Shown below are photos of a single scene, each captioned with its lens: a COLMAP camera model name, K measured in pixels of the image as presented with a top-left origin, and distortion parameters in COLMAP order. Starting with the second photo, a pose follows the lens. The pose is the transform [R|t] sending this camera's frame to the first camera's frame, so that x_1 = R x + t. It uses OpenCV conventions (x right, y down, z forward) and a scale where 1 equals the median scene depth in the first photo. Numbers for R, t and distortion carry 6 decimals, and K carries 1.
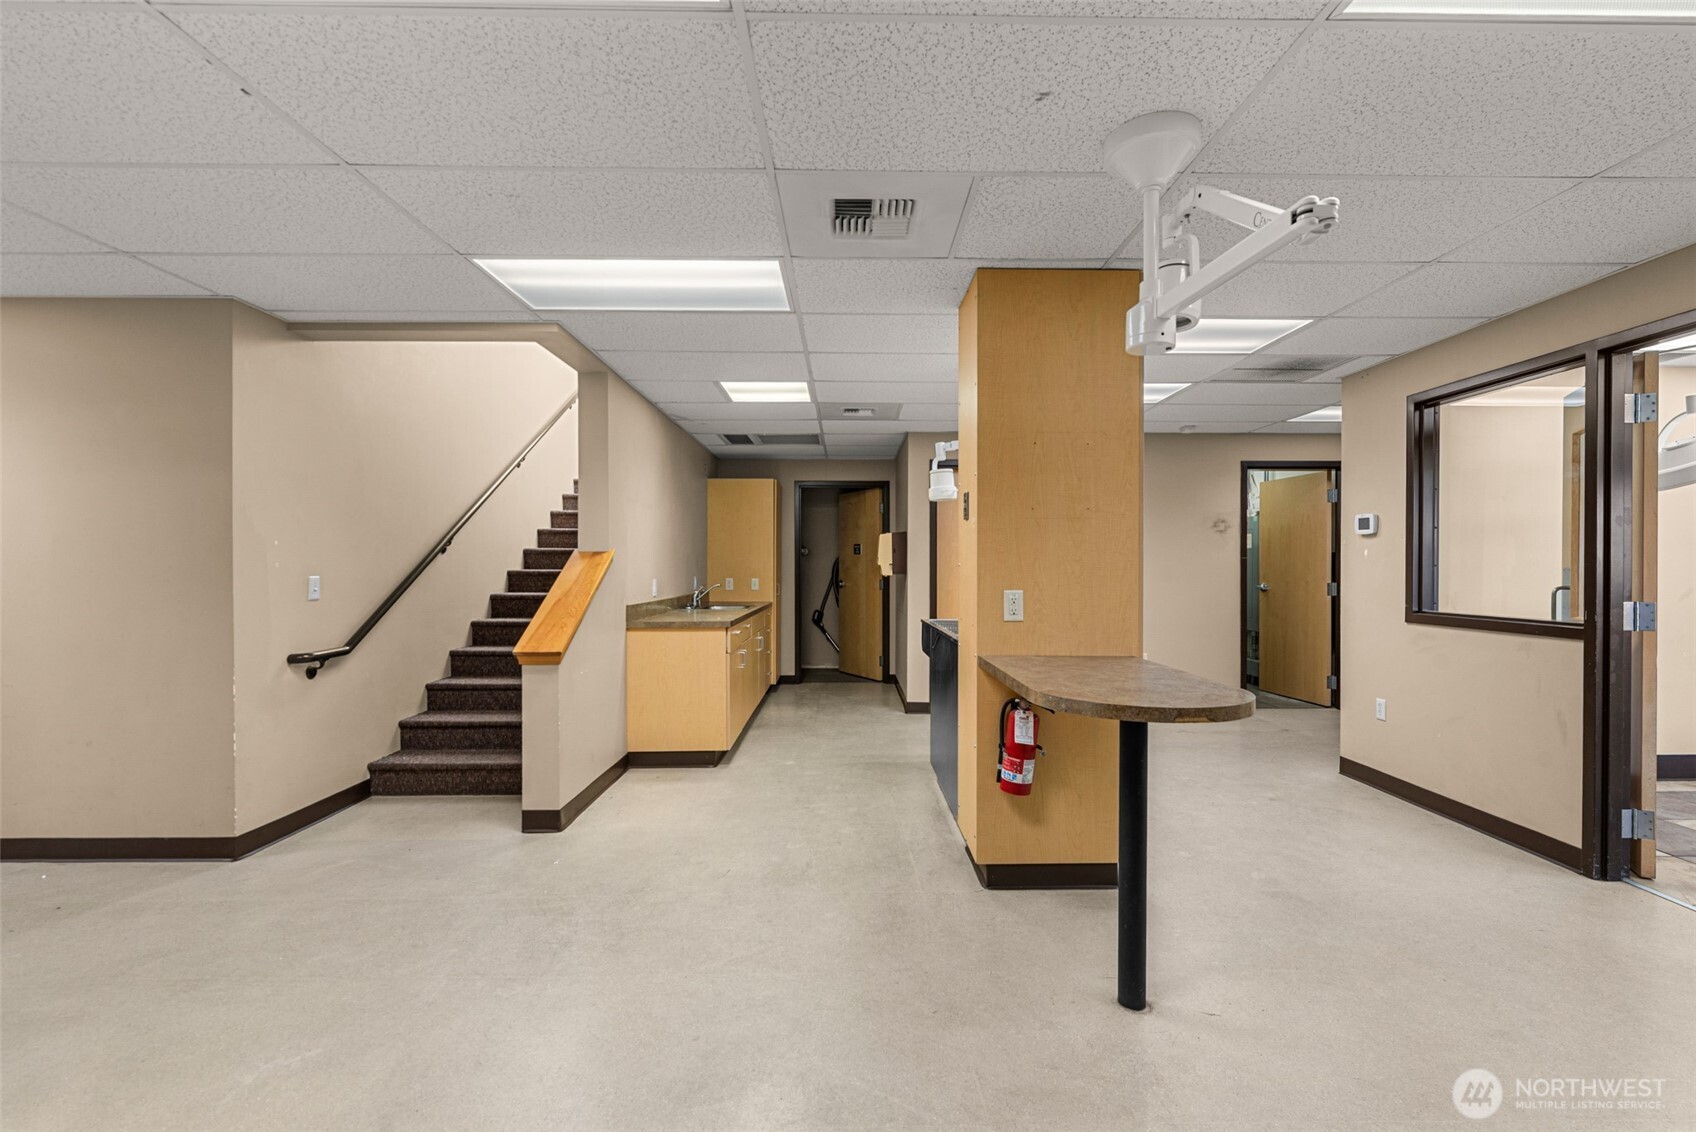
lens RADIAL K [[744.7, 0, 857.6], [0, 744.7, 567.6], [0, 0, 1]] dist [0.002011, -0.000727]
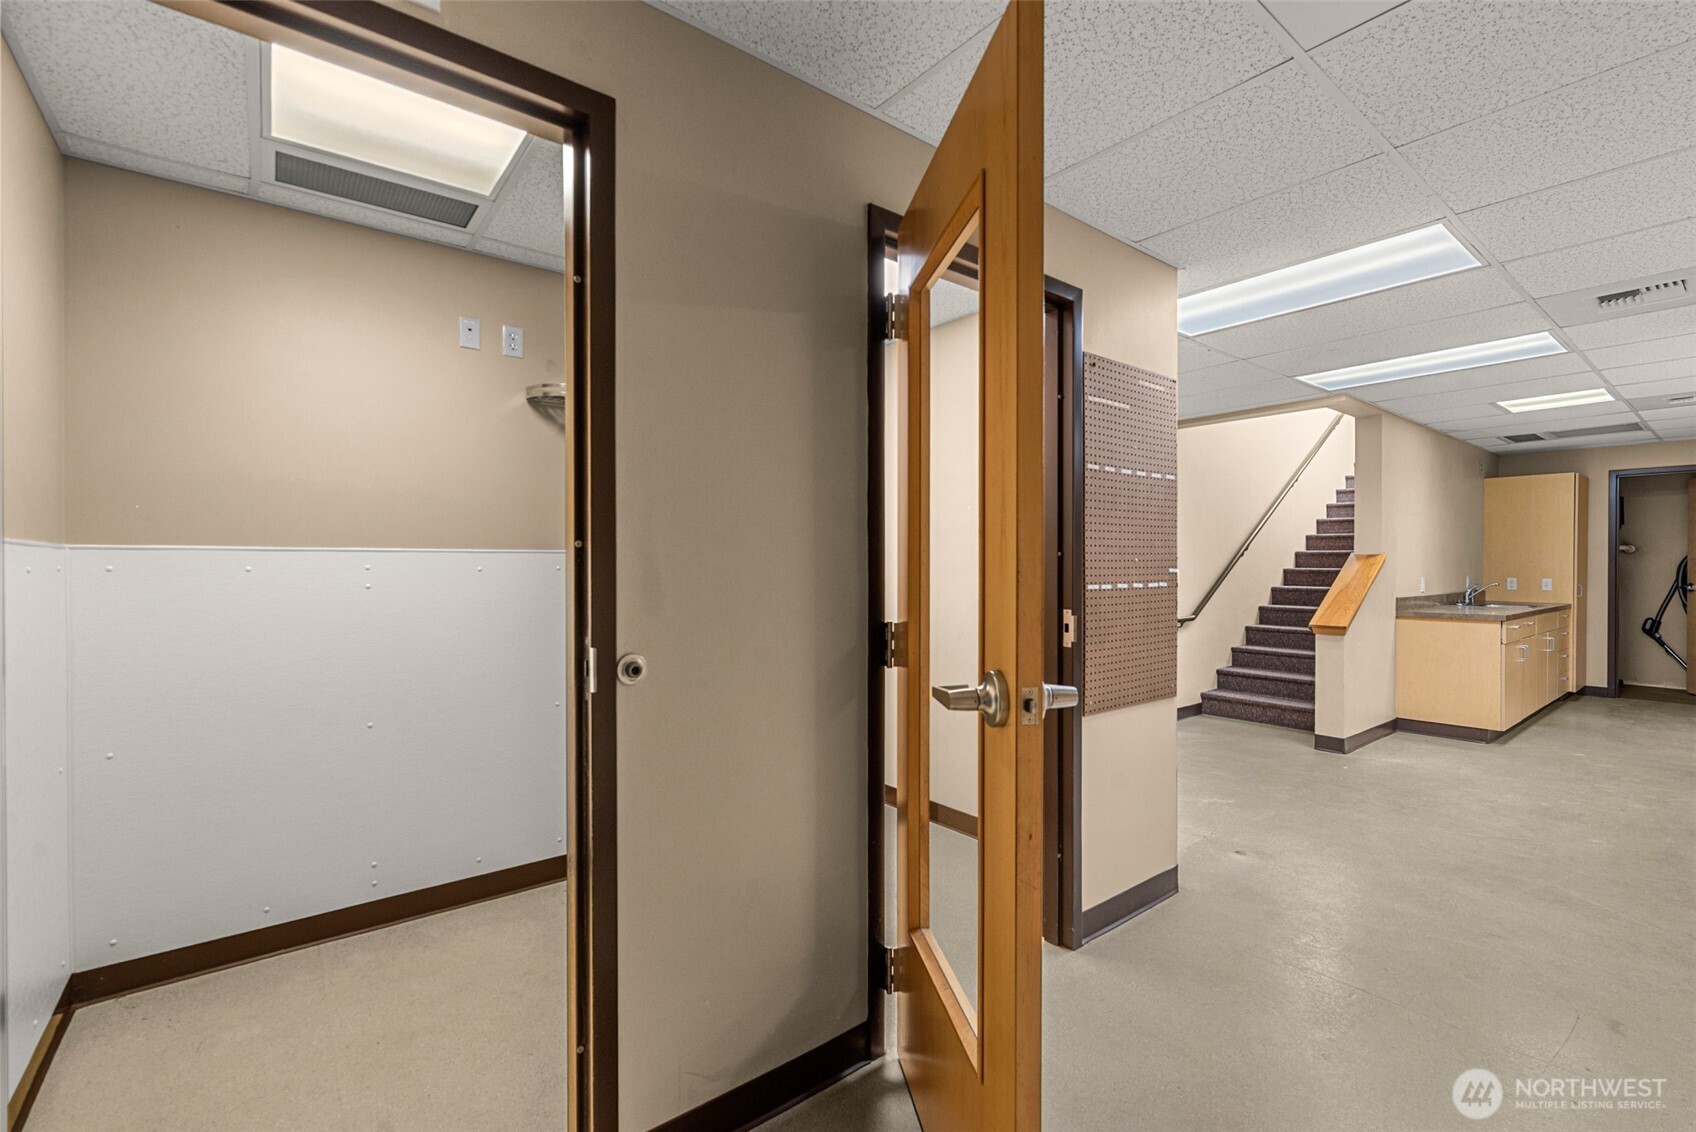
lens RADIAL K [[744.7, 0, 862.8], [0, 744.7, 569.7], [0, 0, 1]] dist [0.002011, -0.000727]
pose [[0.621948, 0.007348, -0.783024, 0.097712], [-0.002676, 0.999970, 0.007259, -0.002024], [0.783054, -0.002419, 0.621949, -0.423344]]
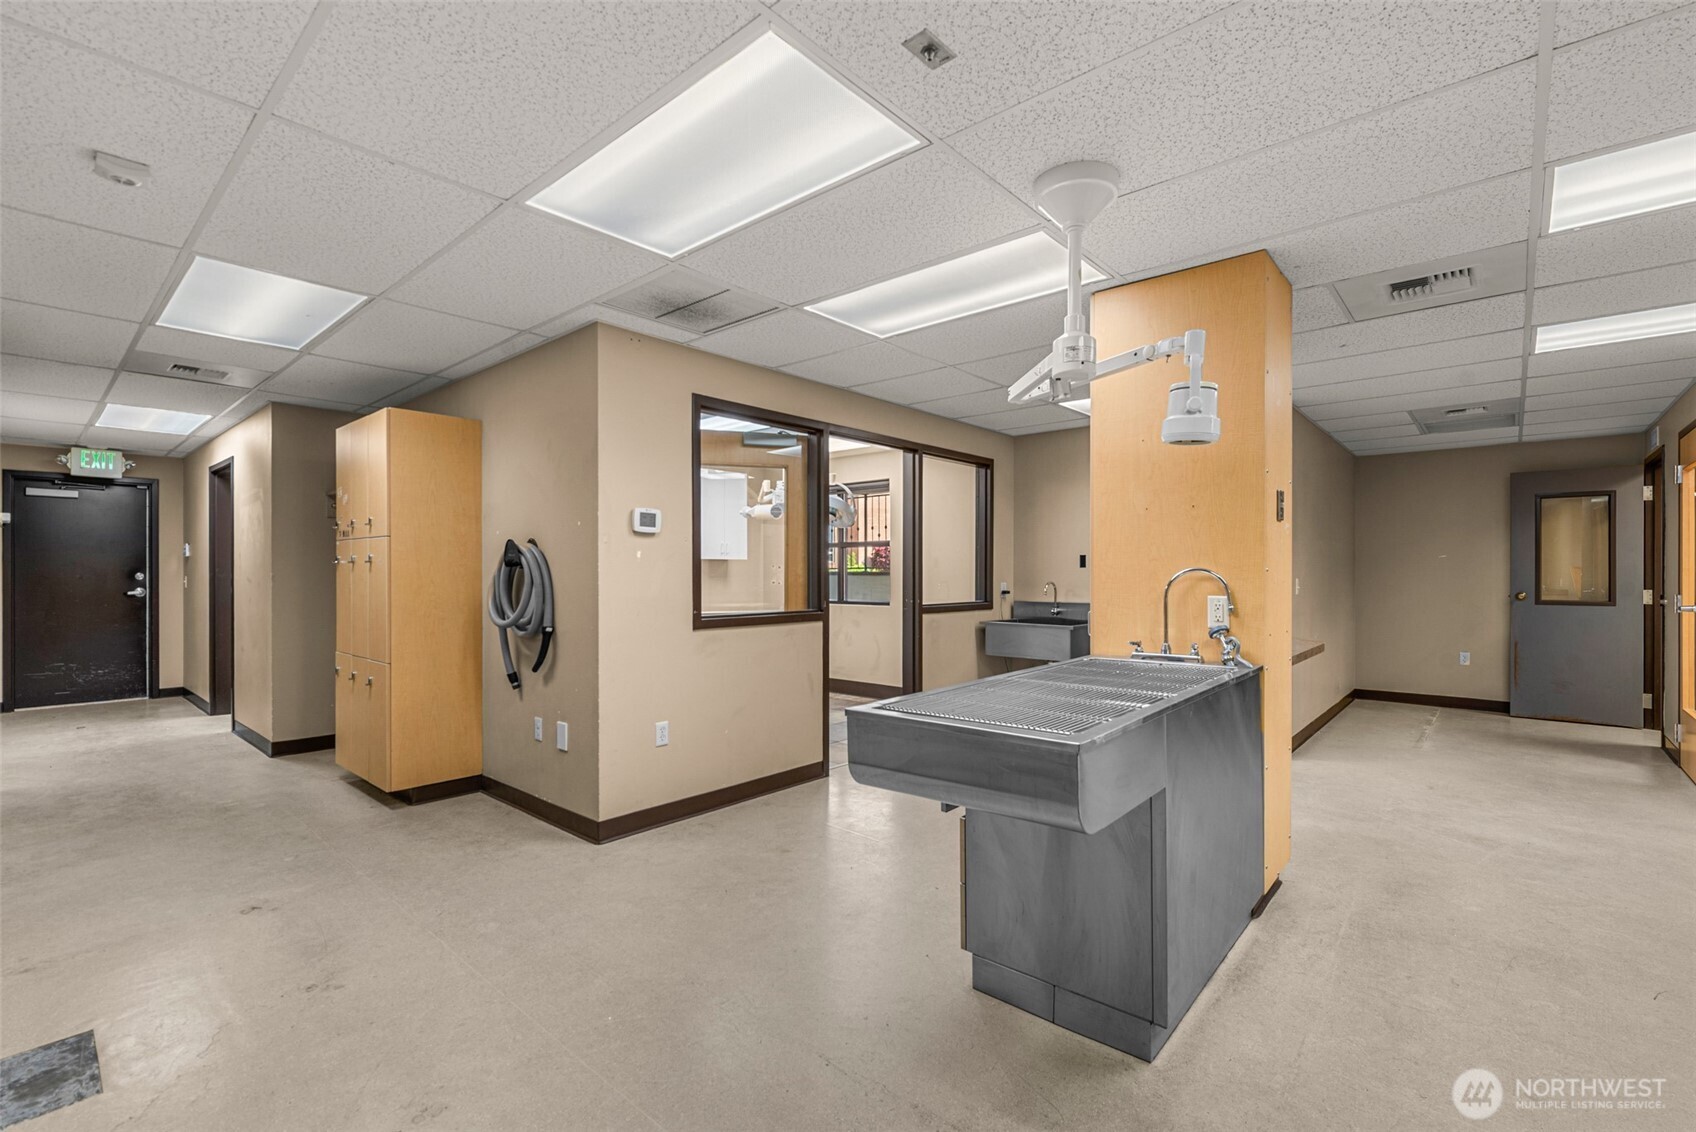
lens RADIAL K [[744.7, 0, 865.5], [0, 744.7, 569.7], [0, 0, 1]] dist [0.002011, -0.000727]
pose [[-0.746246, 0.001048, 0.665669, -0.067429], [0.000213, 0.999999, -0.001336, -0.002230], [-0.665670, -0.000856, -0.746246, 1.630992]]
